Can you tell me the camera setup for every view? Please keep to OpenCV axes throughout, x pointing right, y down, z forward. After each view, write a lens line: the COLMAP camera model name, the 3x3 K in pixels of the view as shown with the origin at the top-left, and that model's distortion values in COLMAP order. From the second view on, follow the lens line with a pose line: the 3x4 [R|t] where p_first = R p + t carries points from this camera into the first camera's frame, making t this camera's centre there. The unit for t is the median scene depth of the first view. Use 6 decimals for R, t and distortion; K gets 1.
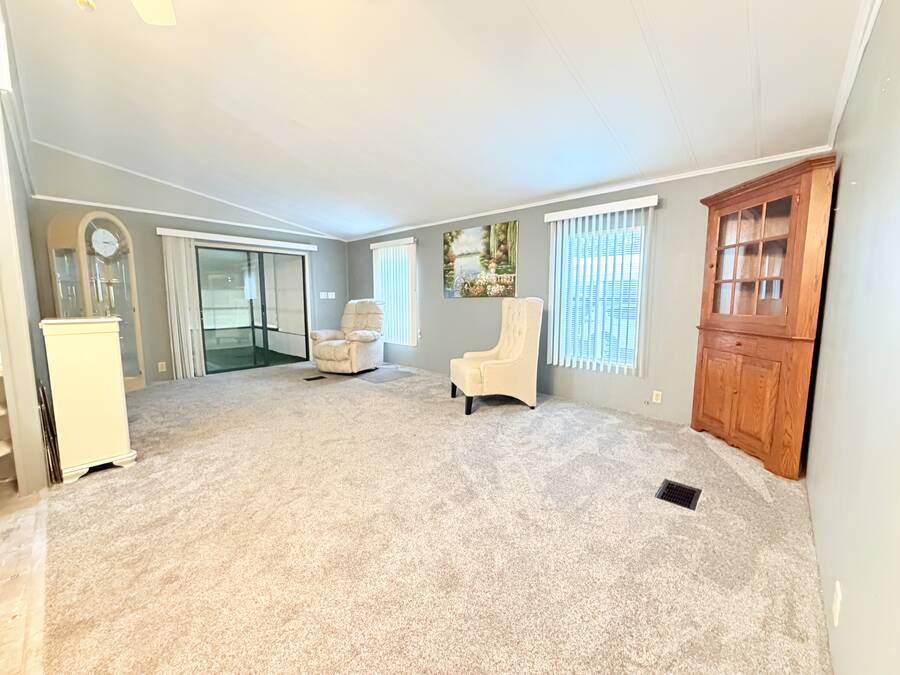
lens RADIAL K [[357.8, 0, 449.5], [0, 357.8, 335.7], [0, 0, 1]] dist [0.002335, -0.000323]
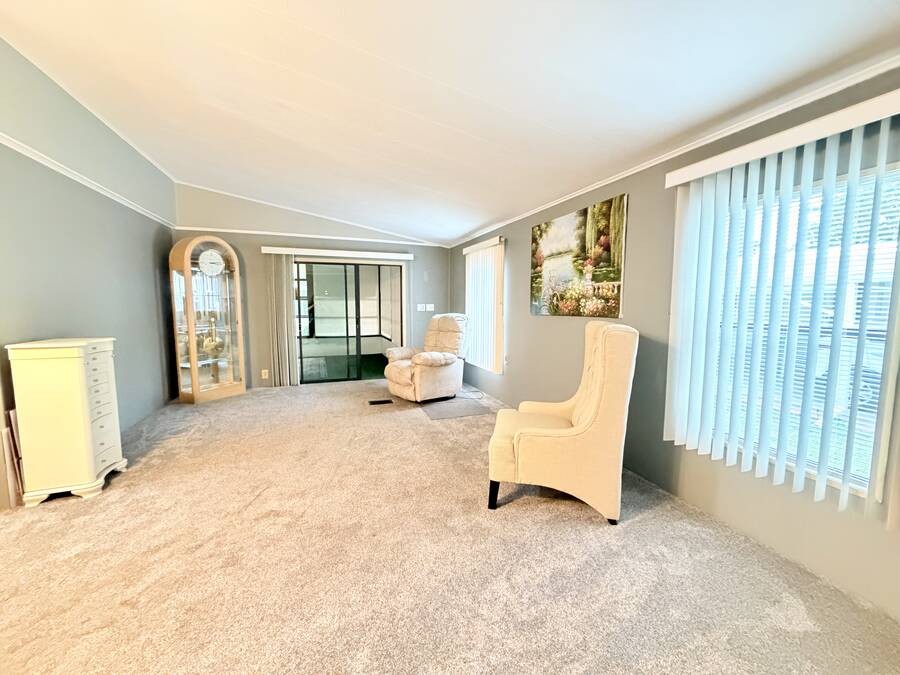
lens RADIAL K [[357.8, 0, 450.6], [0, 357.8, 336.6], [0, 0, 1]] dist [0.002335, -0.000323]
pose [[0.888971, 0.045973, -0.455650, 0.213184], [-0.051526, 0.998672, 0.000235, -0.063541], [0.455056, 0.023269, 0.890159, 0.325296]]
